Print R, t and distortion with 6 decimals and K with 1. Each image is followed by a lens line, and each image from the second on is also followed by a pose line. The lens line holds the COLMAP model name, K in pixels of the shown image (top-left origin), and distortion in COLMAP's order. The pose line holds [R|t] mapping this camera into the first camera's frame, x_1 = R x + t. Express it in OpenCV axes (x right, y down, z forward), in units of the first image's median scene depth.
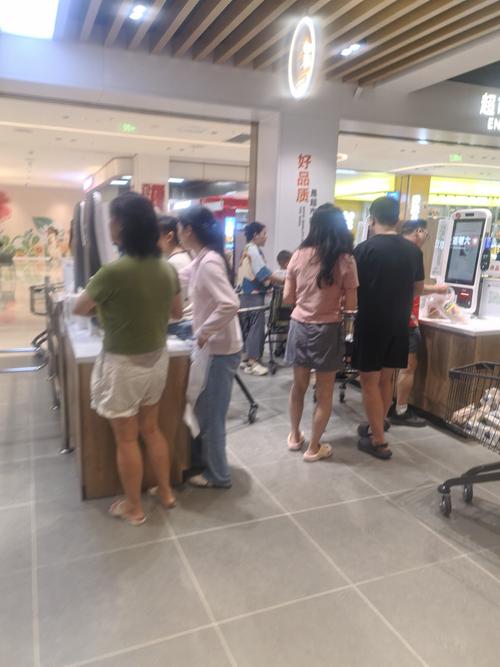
lens RADIAL K [[510.2, 0, 250.0], [0, 510.2, 333.5], [0, 0, 1]] dist [0.006956, 0.003968]
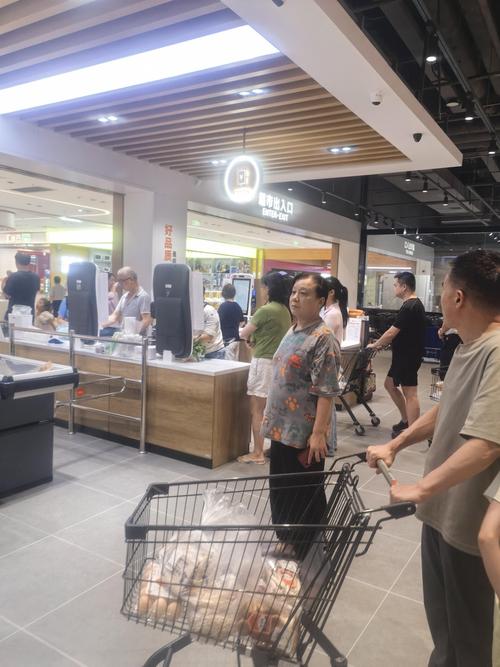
lens RADIAL K [[508.0, 0, 250.0], [0, 508.0, 333.5], [0, 0, 1]] dist [0.152877, 0.000780]
pose [[0.802062, -0.052428, 0.594935, -0.513171], [0.099386, 0.993967, -0.046395, 0.008477], [-0.588913, 0.096340, 0.802434, -0.151433]]
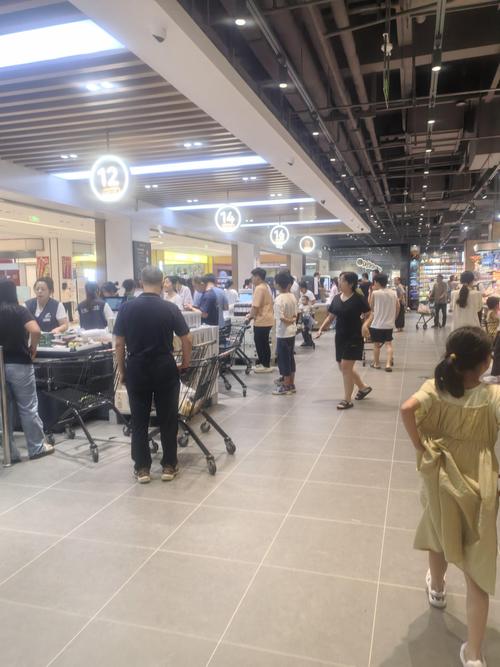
lens RADIAL K [[510.2, 0, 250.0], [0, 510.2, 333.5], [0, 0, 1]] dist [0.006956, 0.003968]
pose [[0.627221, -0.113337, 0.770551, -2.229070], [0.180506, 0.983571, -0.002261, 0.085588], [-0.757635, 0.140507, 0.637375, -0.804359]]
